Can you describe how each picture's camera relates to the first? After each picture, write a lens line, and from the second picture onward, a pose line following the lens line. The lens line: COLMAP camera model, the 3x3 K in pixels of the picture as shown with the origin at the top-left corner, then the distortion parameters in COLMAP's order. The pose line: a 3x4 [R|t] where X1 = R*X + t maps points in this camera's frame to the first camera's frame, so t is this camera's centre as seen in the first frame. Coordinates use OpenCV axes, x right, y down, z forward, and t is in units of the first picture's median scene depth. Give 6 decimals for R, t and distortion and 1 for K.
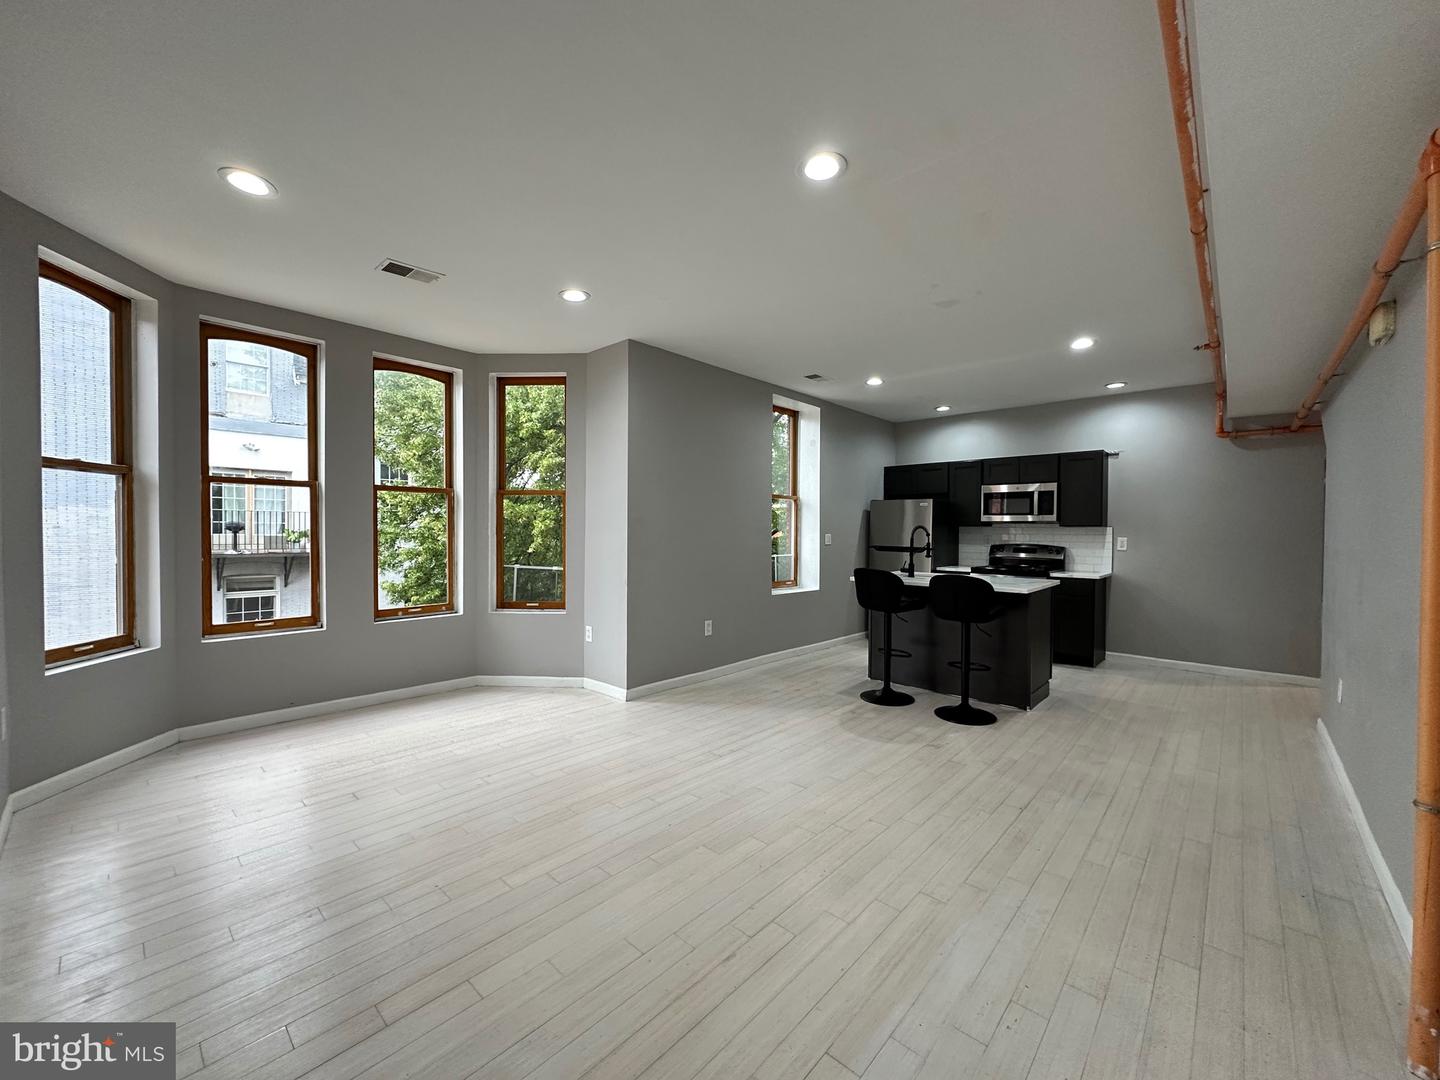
lens RADIAL K [[573.8, 0, 720.0], [0, 573.8, 540.0], [0, 0, 1]] dist [-0.002560, -0.000211]
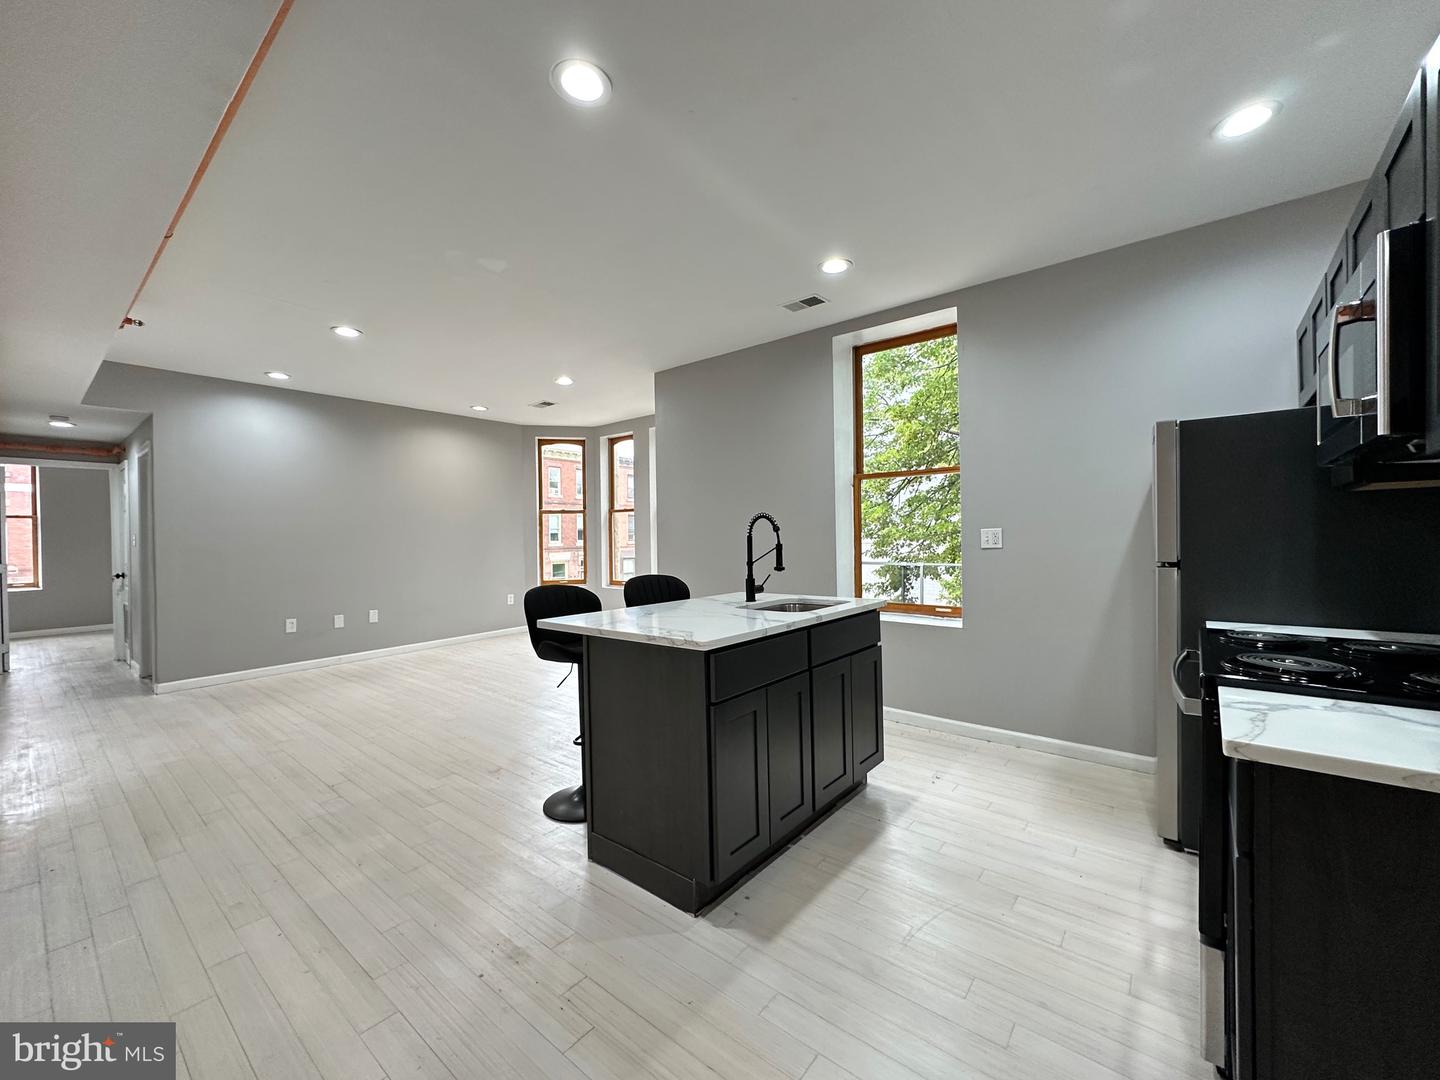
lens RADIAL K [[577.7, 0, 720.0], [0, 577.7, 540.0], [0, 0, 1]] dist [-0.001891, -0.000034]
pose [[0.056540, -0.002068, -0.998398, 0.993730], [-0.000525, 0.999998, -0.002101, 0.002608], [0.998400, 0.000643, 0.056538, 1.001035]]
